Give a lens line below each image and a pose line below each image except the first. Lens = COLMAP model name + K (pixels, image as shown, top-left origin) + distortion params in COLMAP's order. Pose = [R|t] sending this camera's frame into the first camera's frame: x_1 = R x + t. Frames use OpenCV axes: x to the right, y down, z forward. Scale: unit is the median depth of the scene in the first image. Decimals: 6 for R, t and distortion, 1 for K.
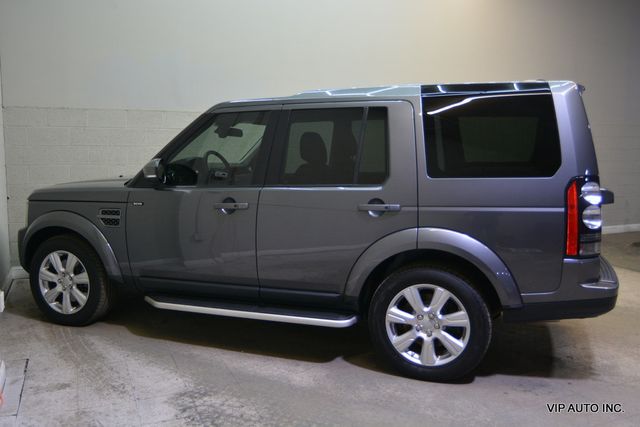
lens RADIAL K [[549.0, 0, 320.0], [0, 549.0, 213.5], [0, 0, 1]] dist [-0.008429, -0.003663]
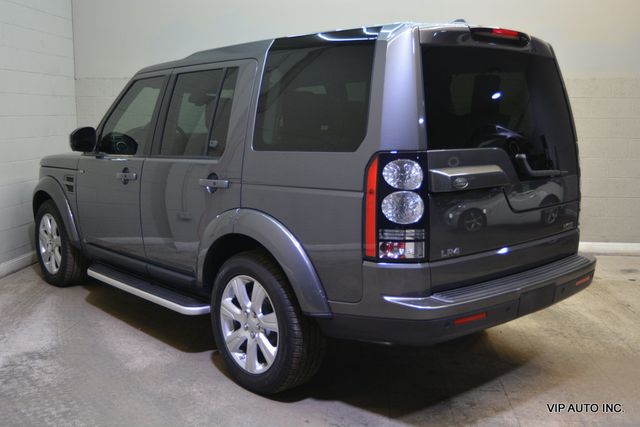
lens RADIAL K [[655.9, 0, 320.0], [0, 655.9, 213.5], [0, 0, 1]] dist [0.001033, -0.002723]
pose [[0.878945, 0.066242, -0.472301, 0.762830], [-0.056207, 0.997793, 0.035344, -0.009462], [0.473600, -0.004519, 0.880728, 0.160431]]
